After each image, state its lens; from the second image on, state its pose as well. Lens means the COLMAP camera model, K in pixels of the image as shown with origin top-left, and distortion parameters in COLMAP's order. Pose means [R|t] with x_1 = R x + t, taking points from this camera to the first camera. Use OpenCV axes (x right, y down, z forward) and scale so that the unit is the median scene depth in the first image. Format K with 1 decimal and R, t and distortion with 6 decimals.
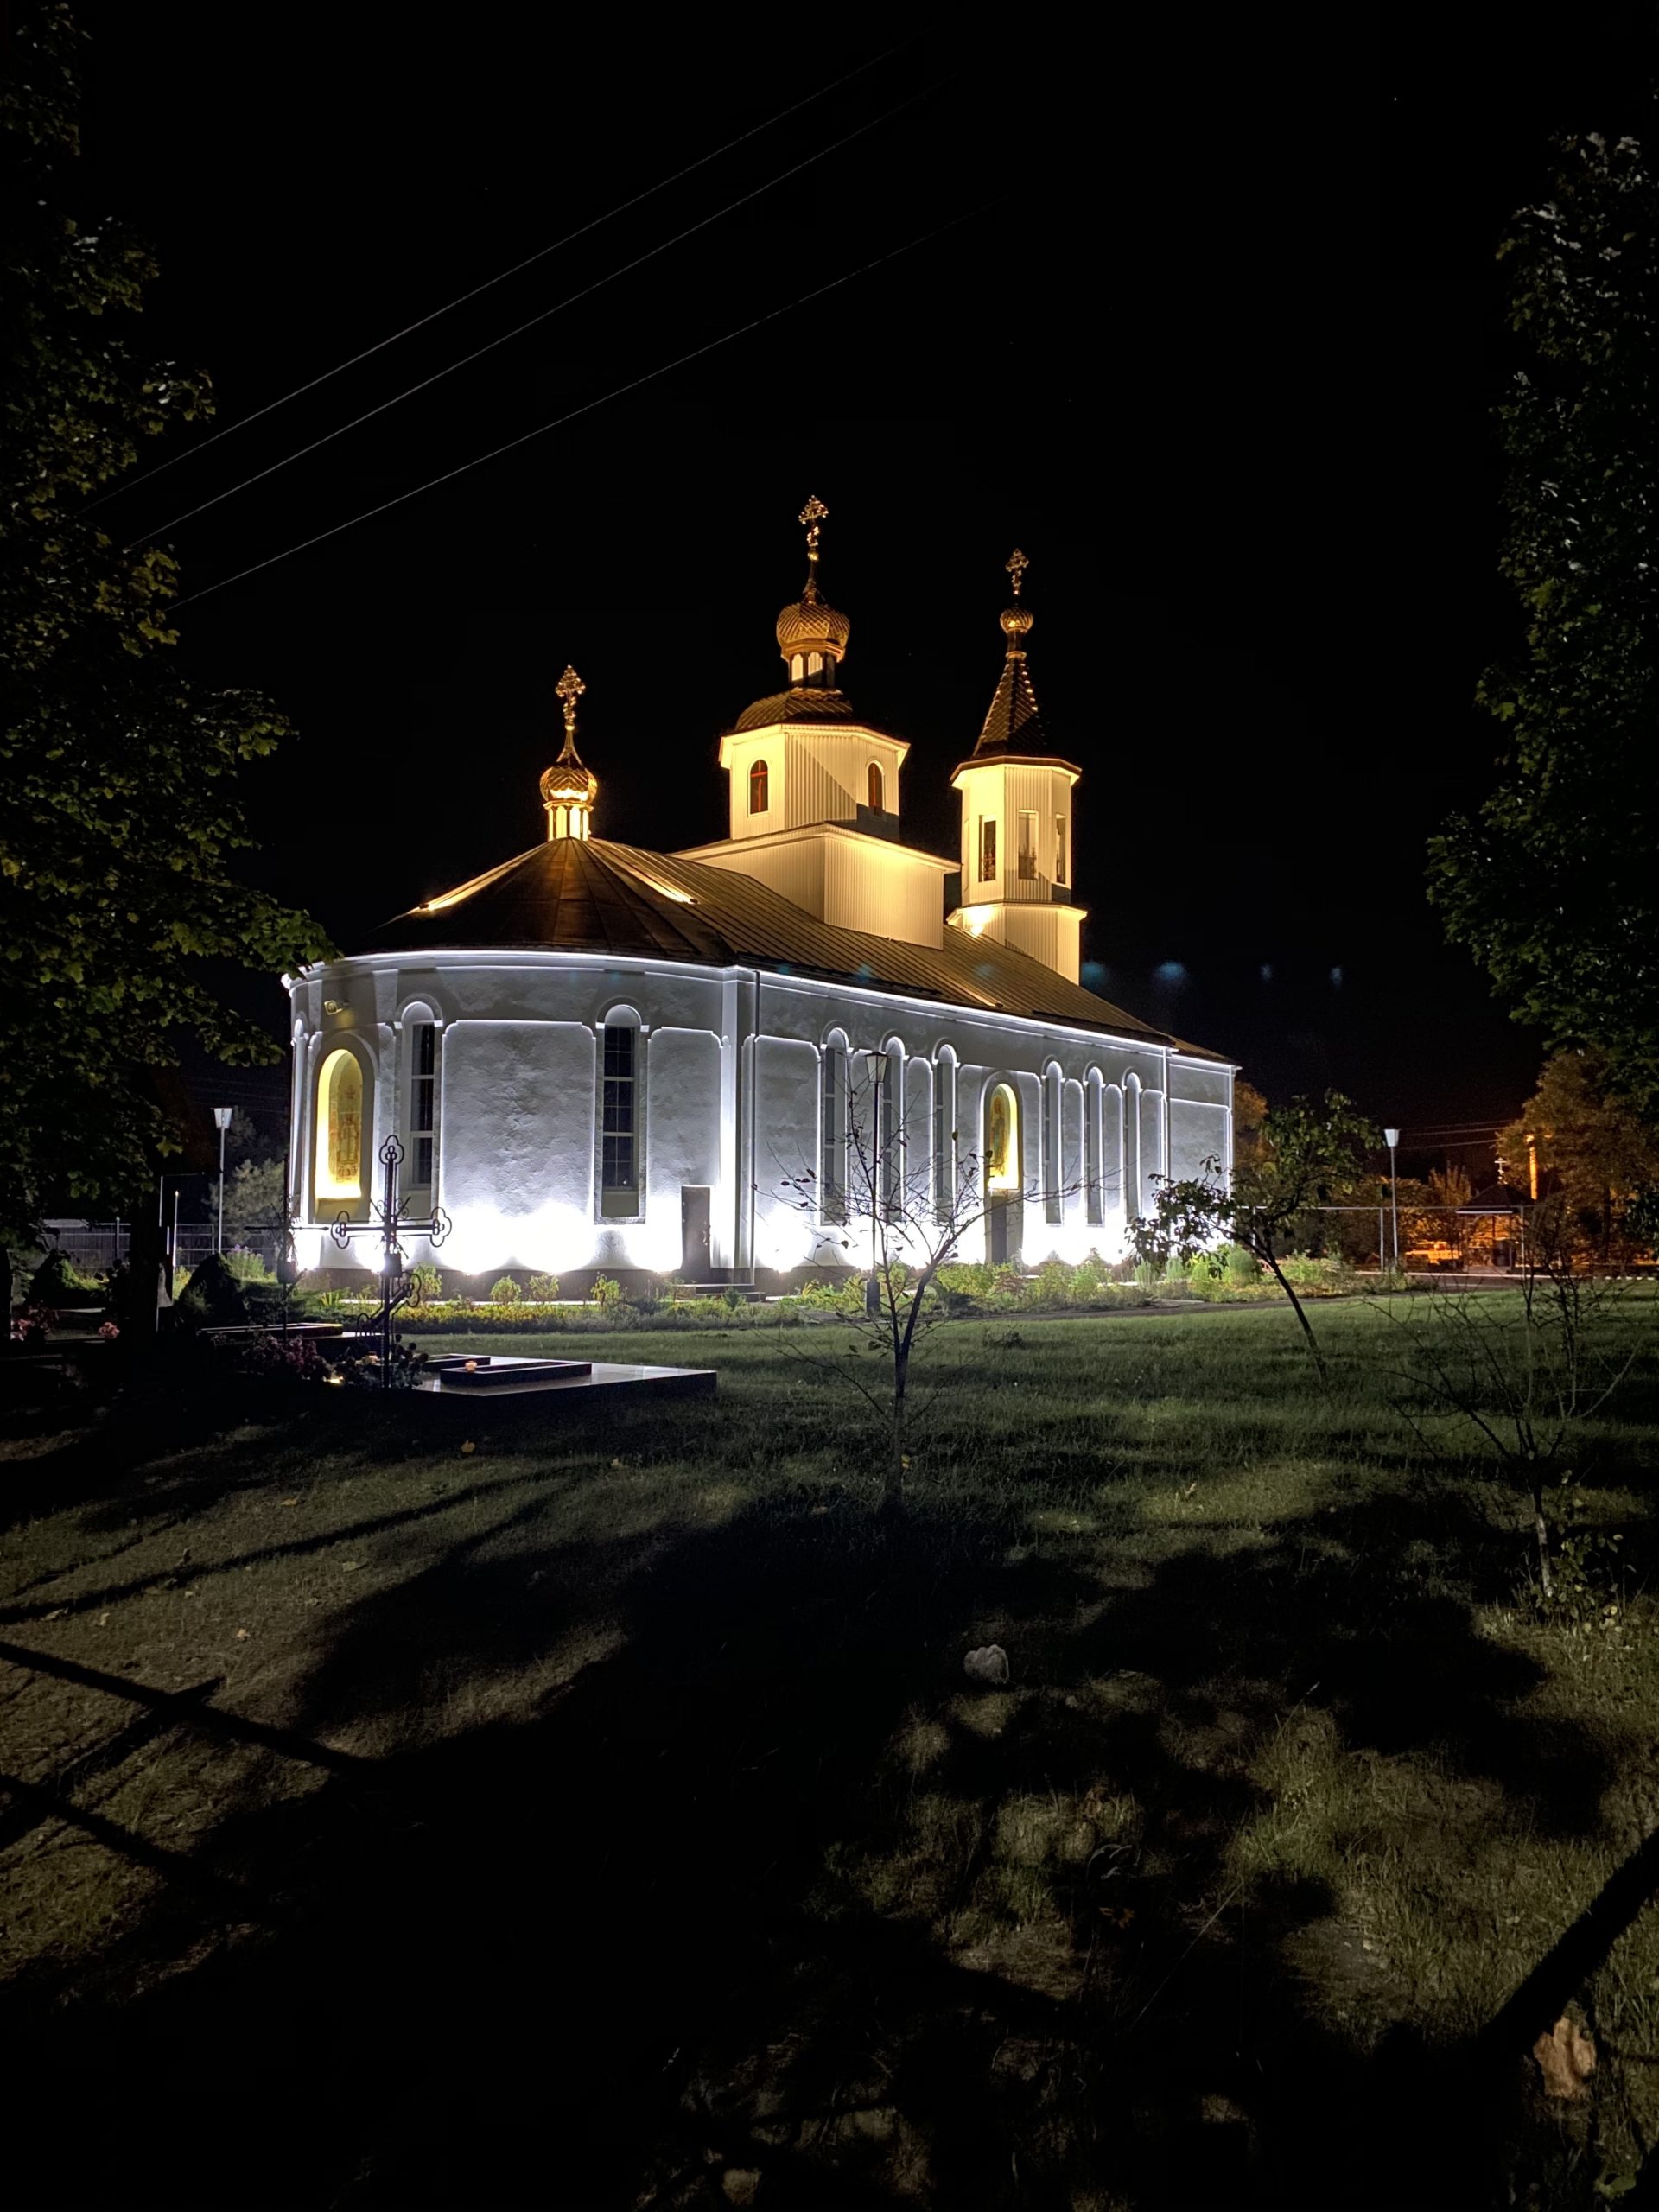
lens RADIAL K [[1705.4, 0, 826.0], [0, 1705.4, 1103.3], [0, 0, 1]] dist [0.043407, -0.046145]
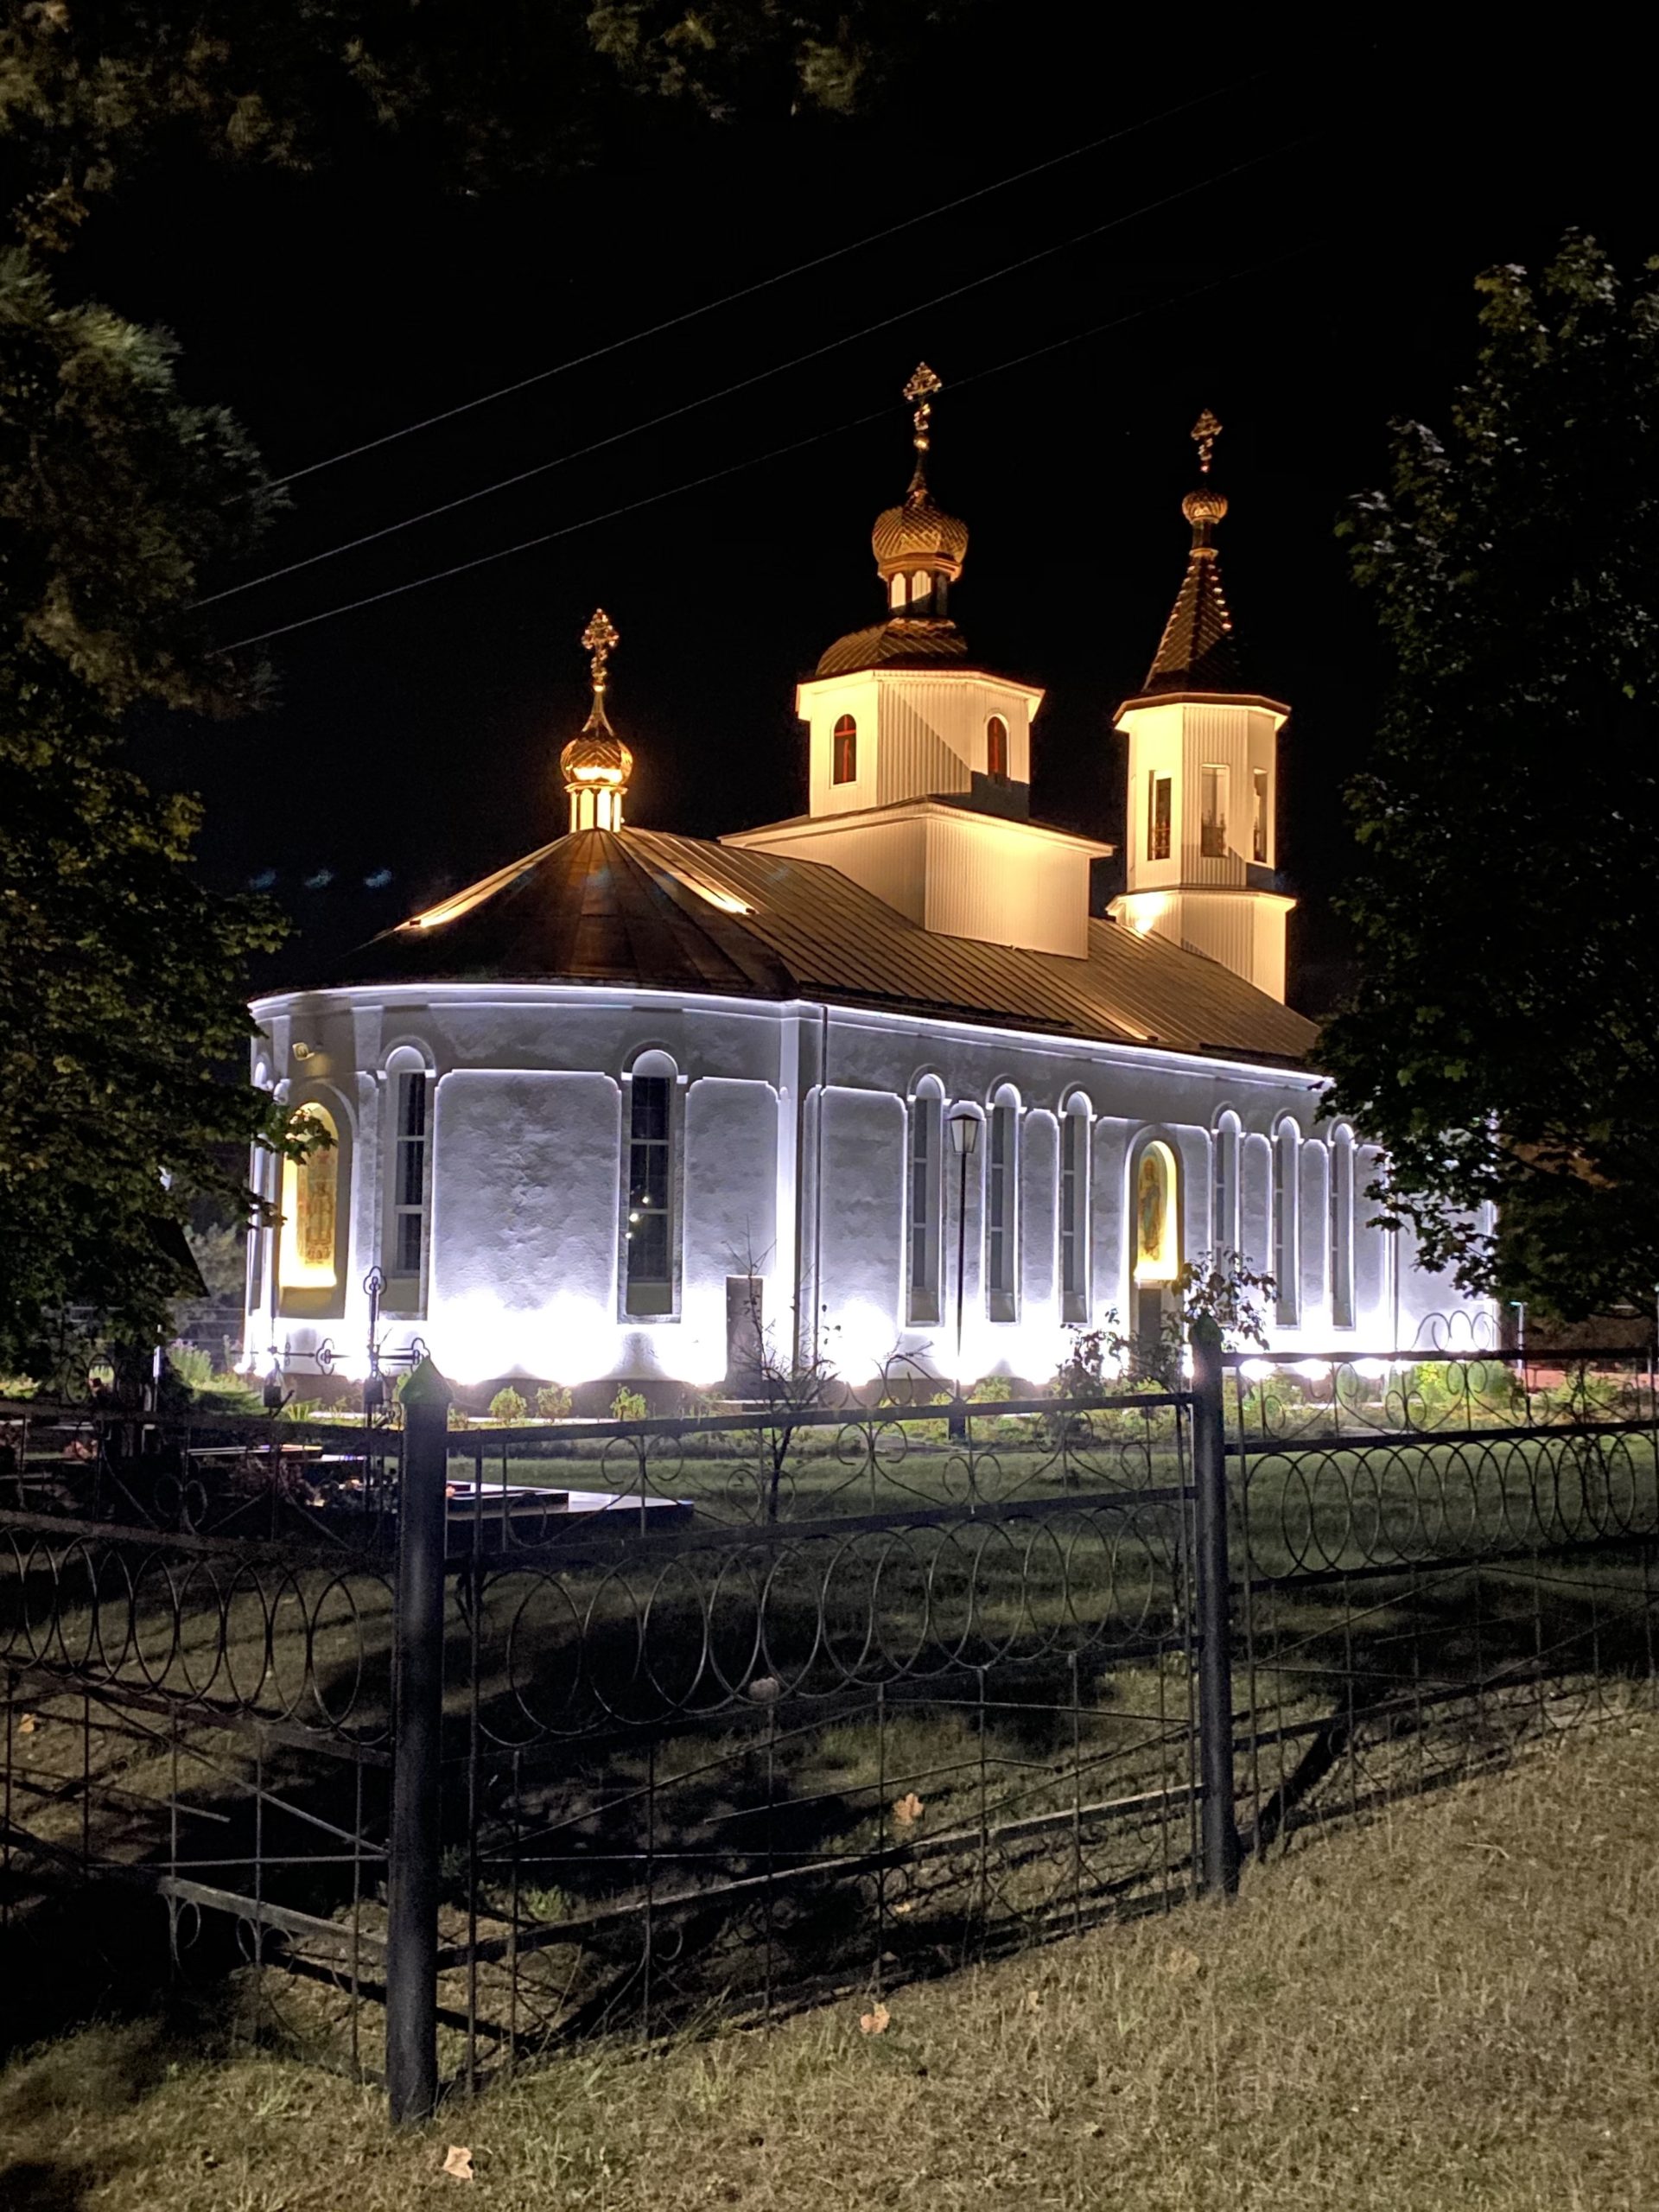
lens RADIAL K [[2557.7, 0, 793.6], [0, 2557.7, 1086.0], [0, 0, 1]] dist [0.074714, 0.000000]
pose [[0.996326, 0.006033, -0.085432, 0.040011], [-0.006970, 0.999919, -0.010671, -0.023268], [0.085361, 0.011227, 0.996287, -0.160949]]
